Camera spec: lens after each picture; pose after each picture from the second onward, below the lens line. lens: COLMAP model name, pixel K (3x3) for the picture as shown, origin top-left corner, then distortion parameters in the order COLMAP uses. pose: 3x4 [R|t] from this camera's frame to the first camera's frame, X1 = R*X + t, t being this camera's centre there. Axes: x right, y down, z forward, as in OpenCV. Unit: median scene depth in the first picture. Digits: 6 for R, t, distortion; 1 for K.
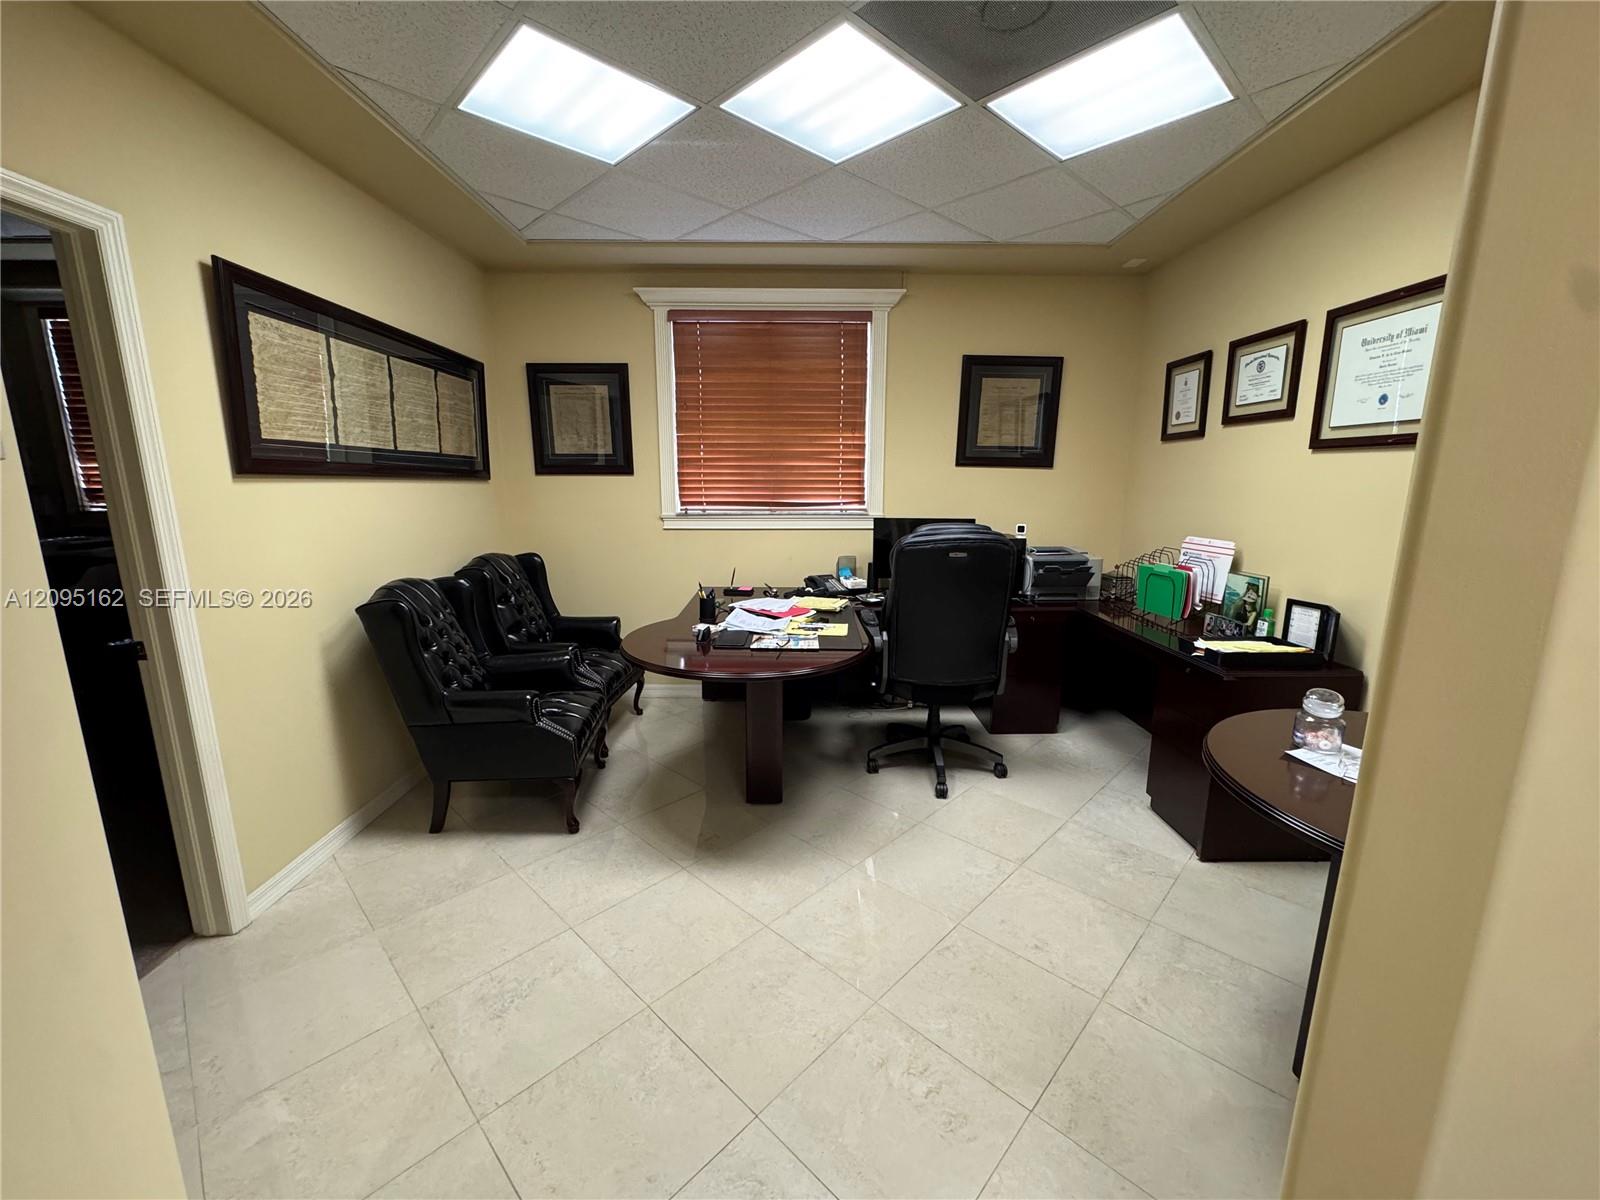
lens RADIAL K [[640.9, 0, 800.0], [0, 640.9, 600.0], [0, 0, 1]] dist [-0.003690, -0.000002]
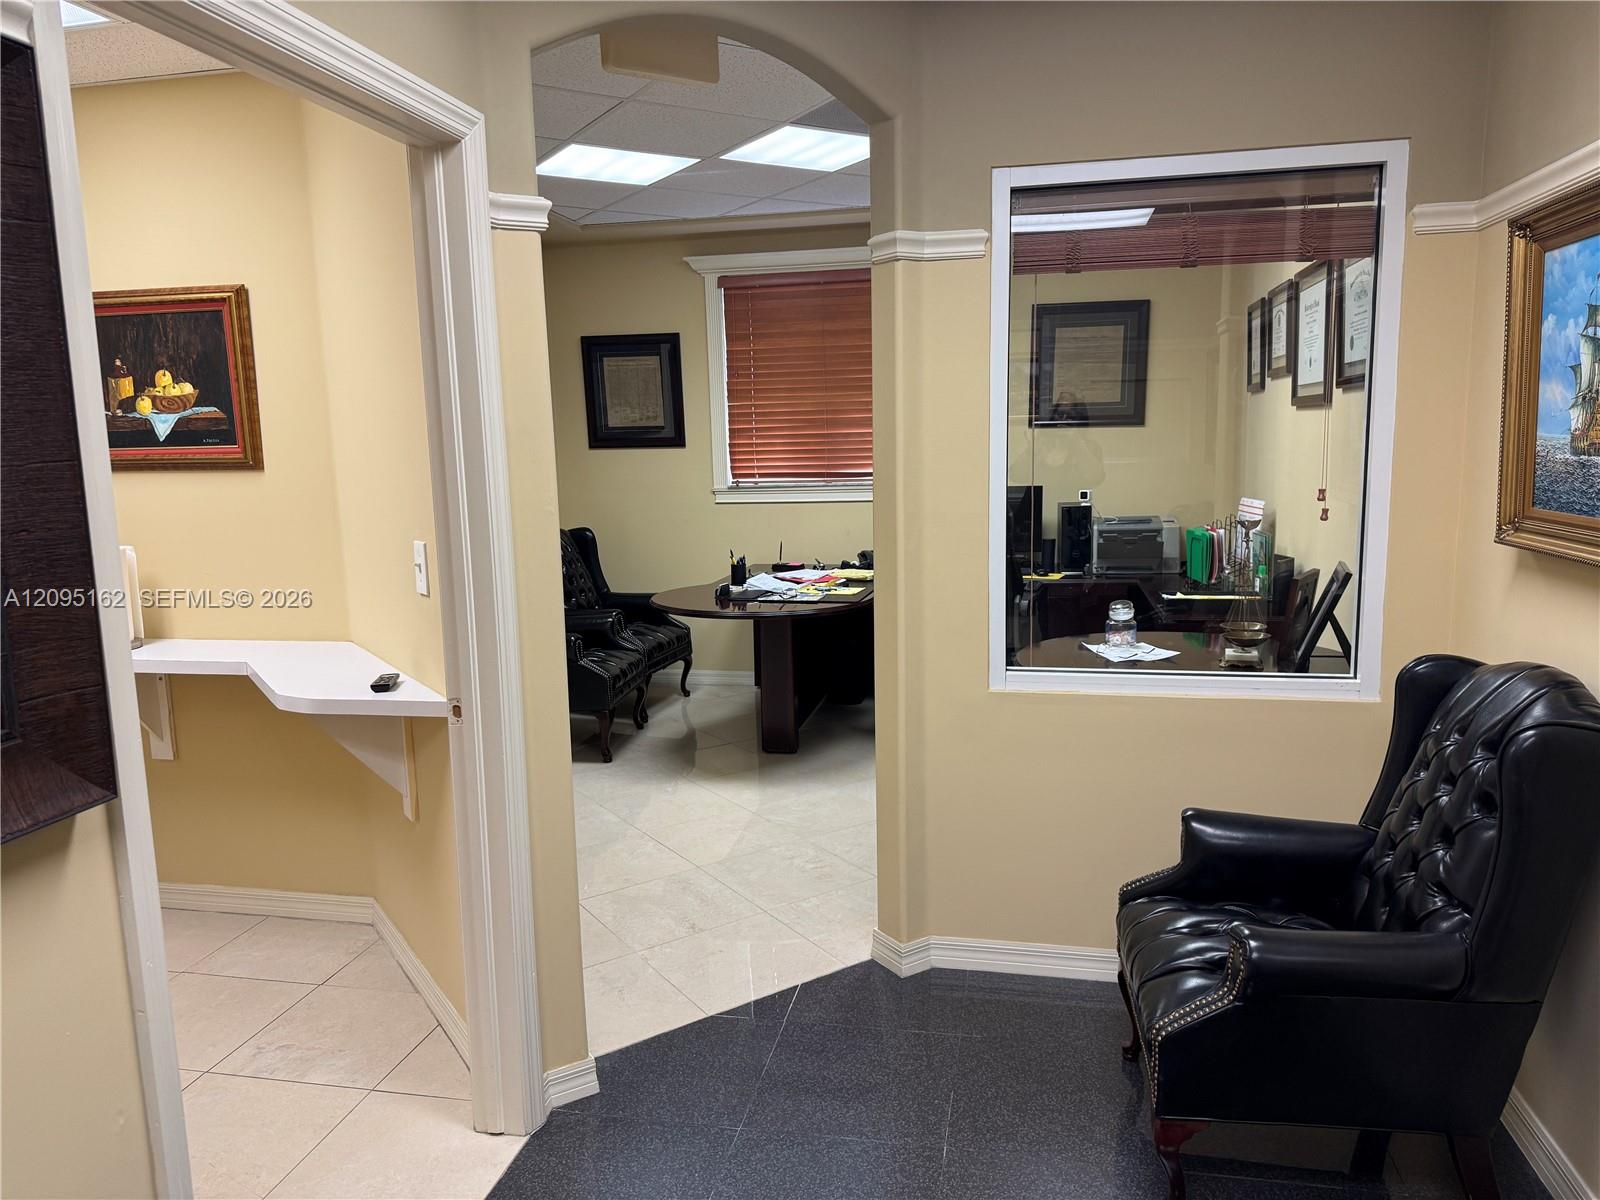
lens RADIAL K [[1119.2, 0, 804.2], [0, 1119.2, 613.7], [0, 0, 1]] dist [0.103420, -0.003549]
pose [[0.975695, 0.007888, -0.218992, 0.295462], [-0.014750, 0.999450, -0.029714, 0.105689], [0.218637, 0.032222, 0.975274, -0.617112]]
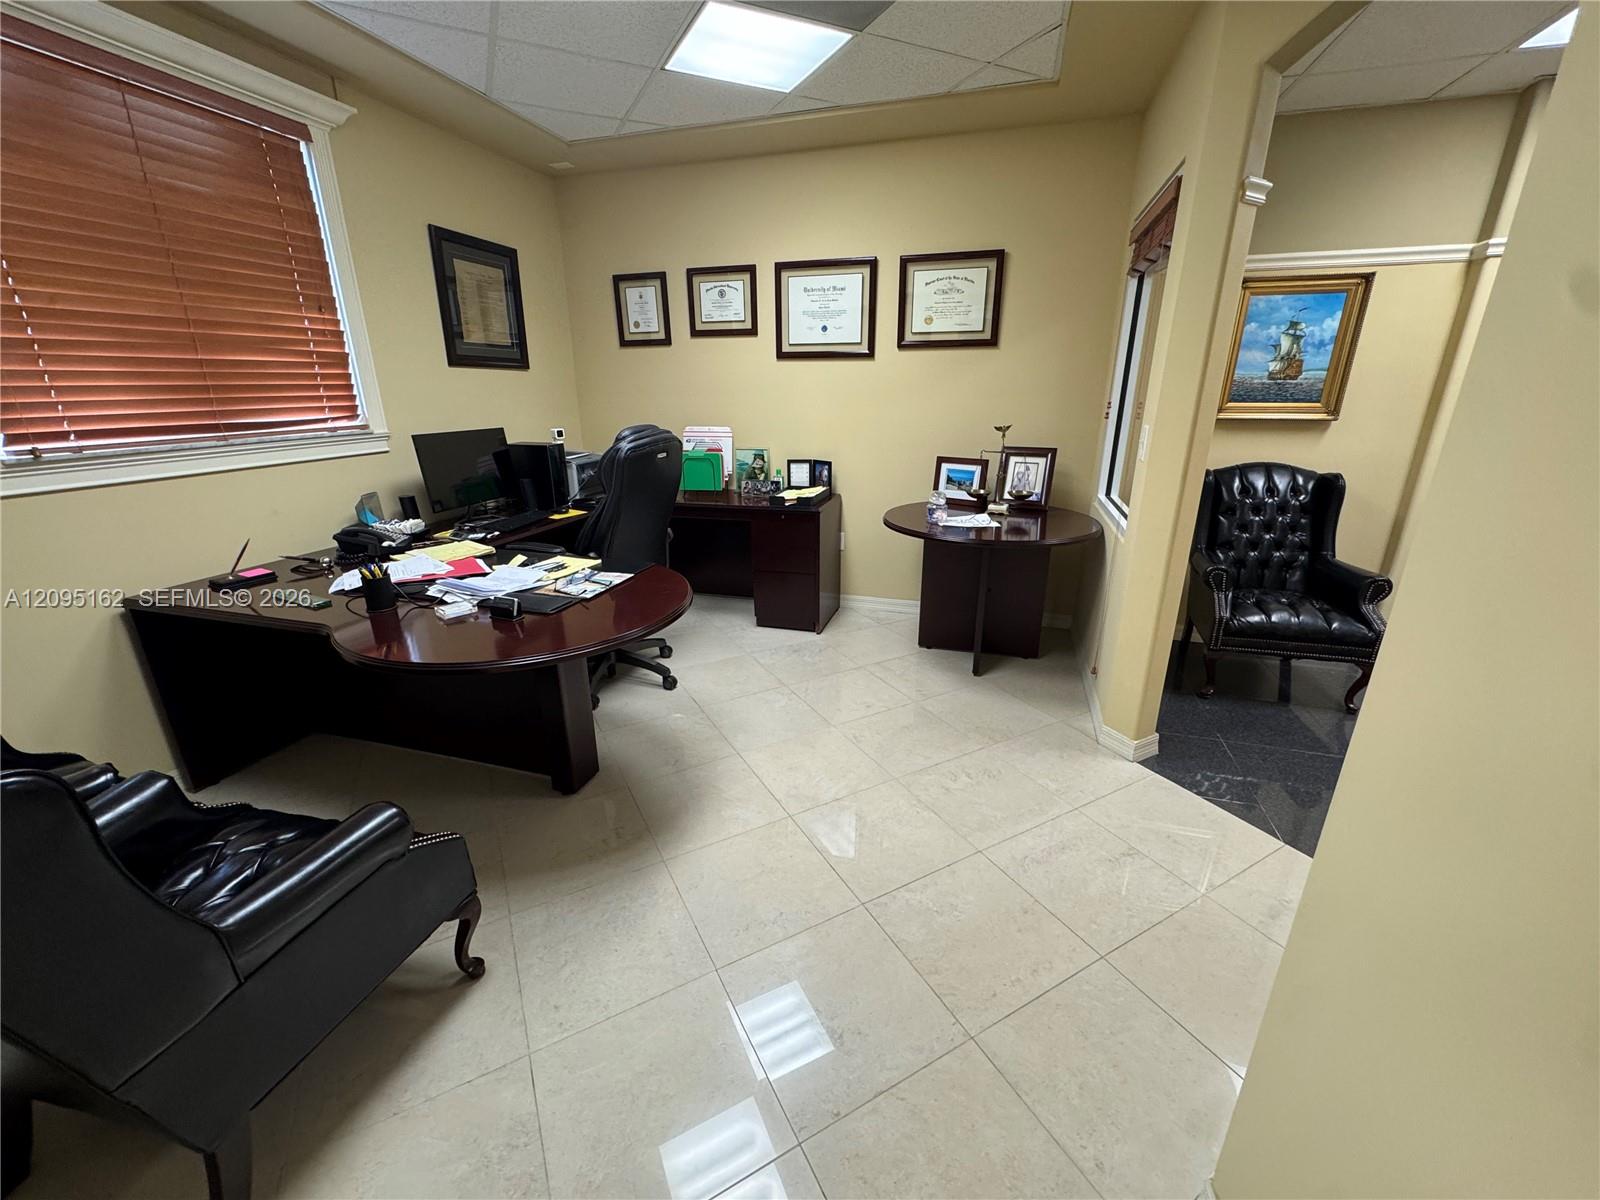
lens RADIAL K [[640.9, 0, 800.0], [0, 640.9, 600.0], [0, 0, 1]] dist [-0.003690, -0.000002]
pose [[0.299188, -0.311415, 0.901946, -0.488772], [0.185544, 0.946189, 0.265142, -0.058375], [-0.935981, 0.088024, 0.340870, 0.324533]]
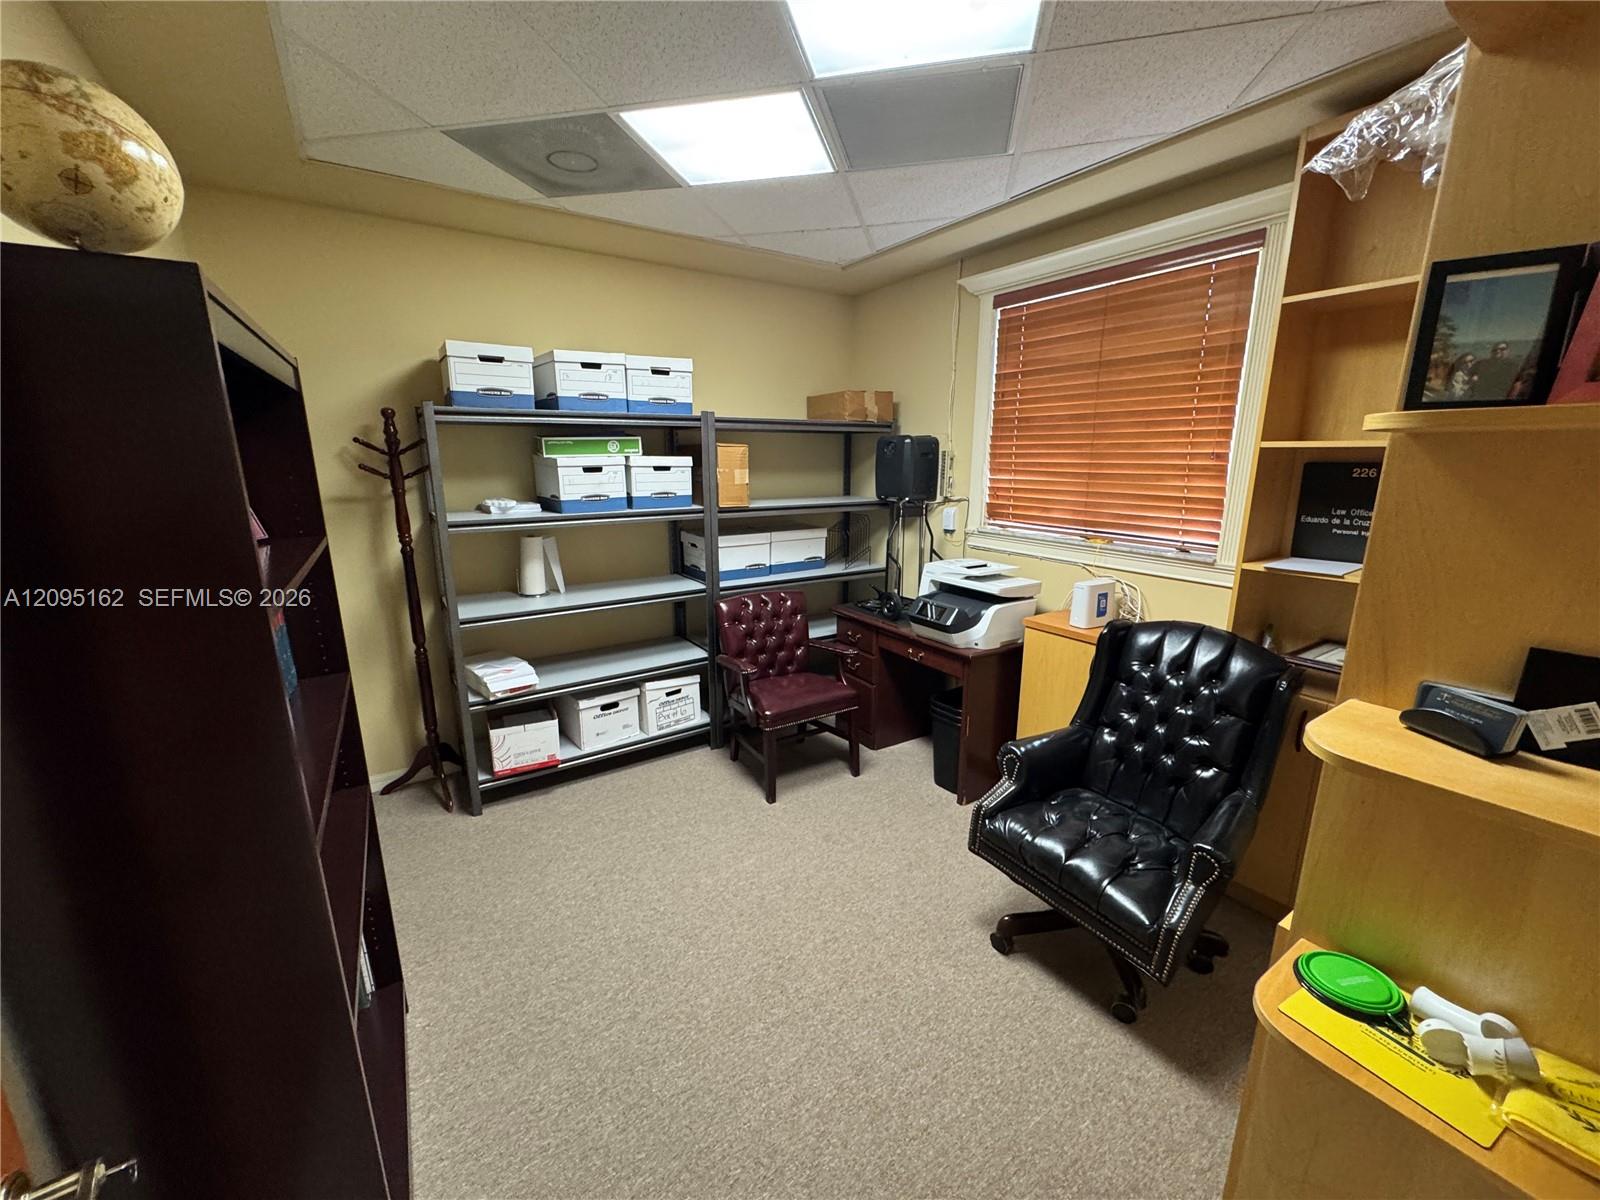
lens RADIAL K [[611.5, 0, 799.0], [0, 611.5, 601.4], [0, 0, 1]] dist [0.000545, 0.000096]
pose [[0.532602, 0.179097, -0.827200, 0.404249], [-0.155258, 0.981444, 0.112528, -0.096626], [0.832004, 0.068497, 0.550525, 0.346009]]
